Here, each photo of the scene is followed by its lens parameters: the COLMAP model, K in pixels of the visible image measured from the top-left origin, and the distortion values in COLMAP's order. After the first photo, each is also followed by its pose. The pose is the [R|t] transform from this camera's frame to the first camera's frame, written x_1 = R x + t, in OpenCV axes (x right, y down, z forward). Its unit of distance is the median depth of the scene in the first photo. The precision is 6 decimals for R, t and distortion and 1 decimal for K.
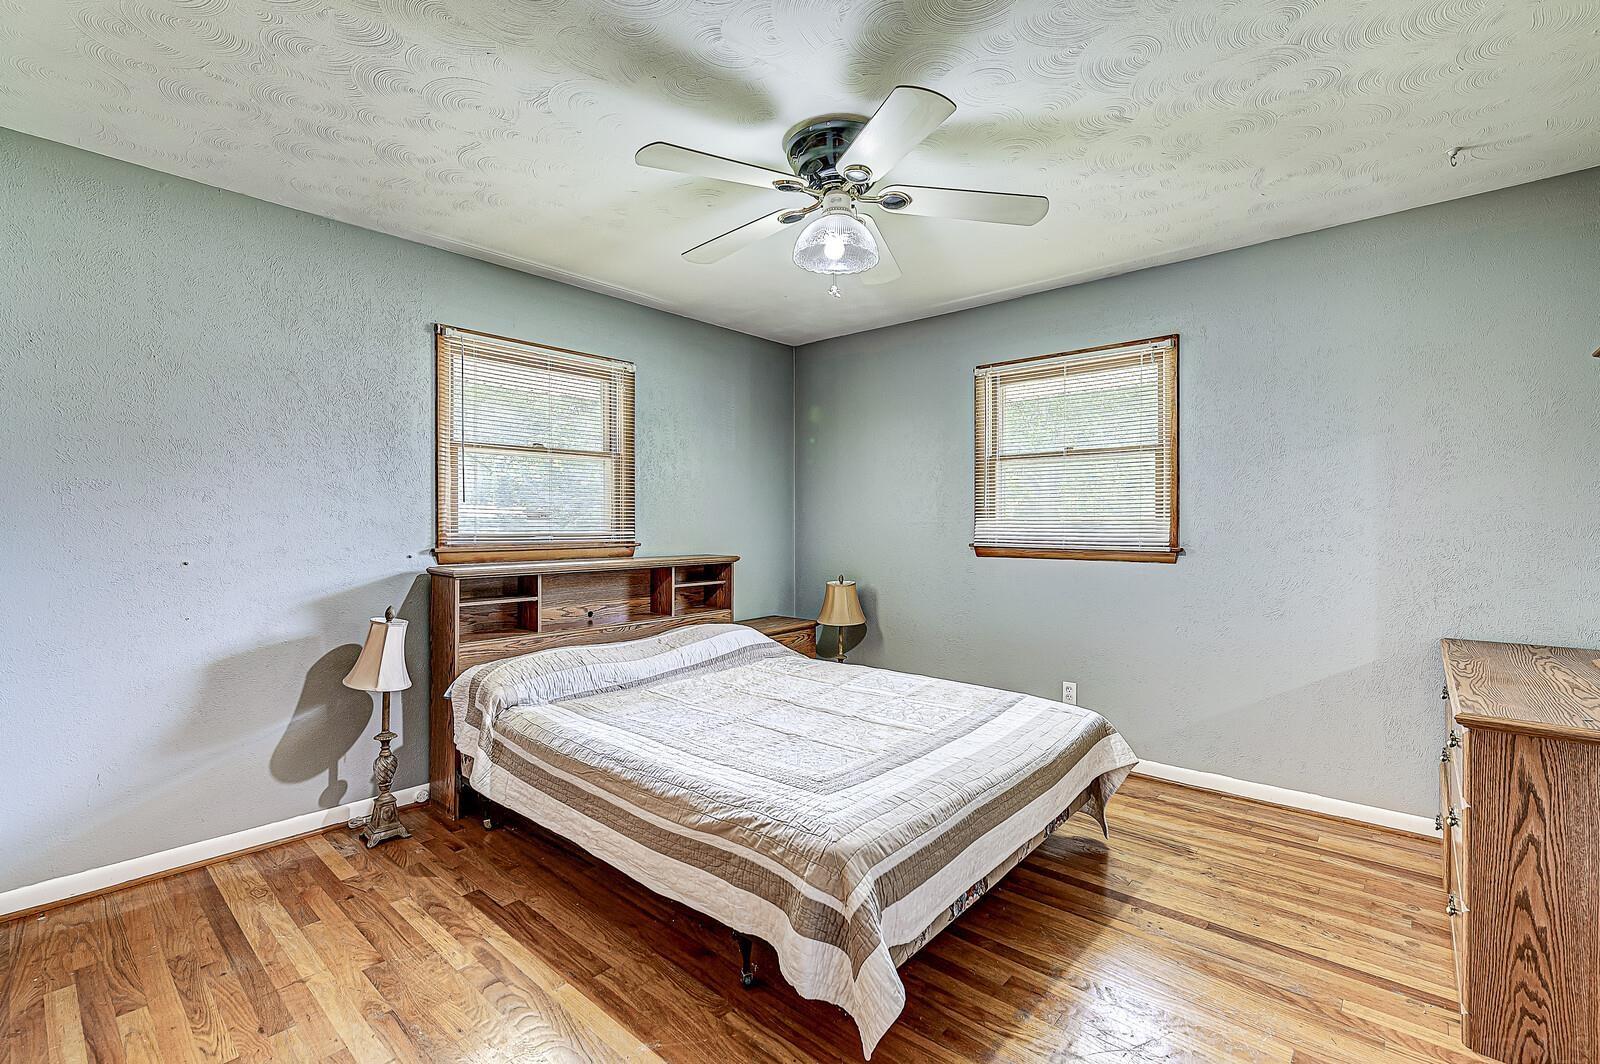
lens RADIAL K [[695.7, 0, 800.3], [0, 695.7, 522.8], [0, 0, 1]] dist [0.002123, 0.000171]
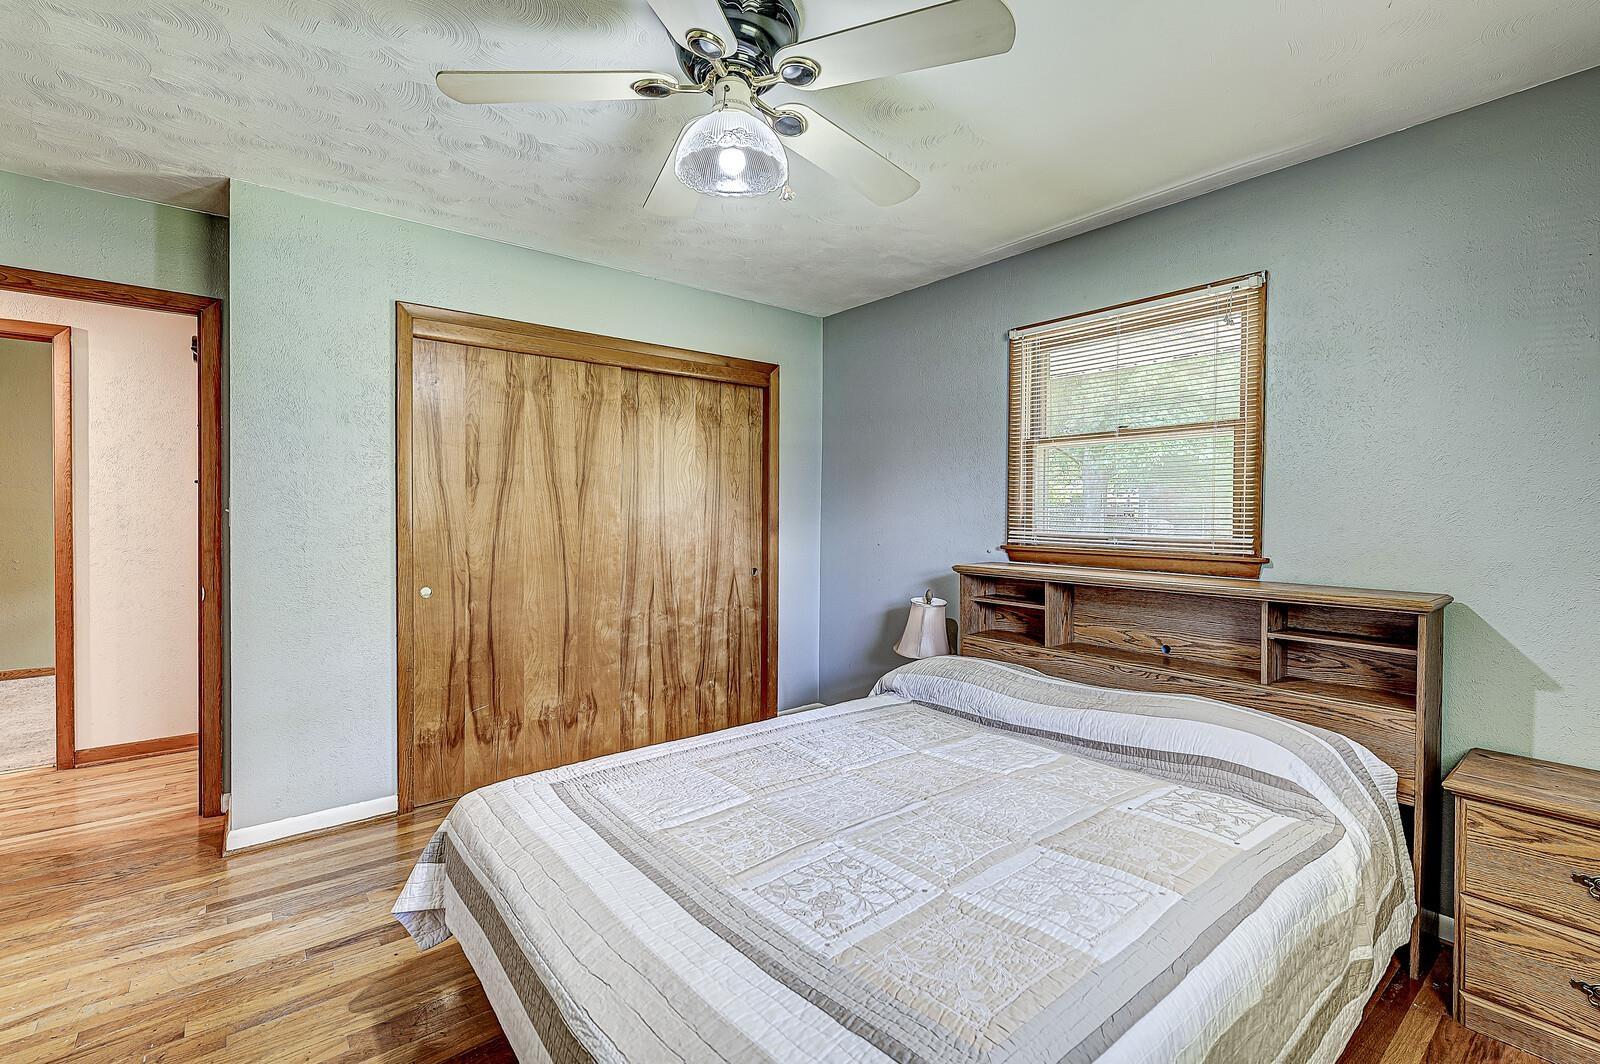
lens RADIAL K [[695.7, 0, 803.2], [0, 695.7, 525.1], [0, 0, 1]] dist [0.002123, 0.000171]
pose [[-0.156512, 0.018792, -0.987497, 0.557649], [-0.010965, 0.999724, 0.020763, -0.011943], [0.987615, 0.014078, -0.156262, 0.856033]]
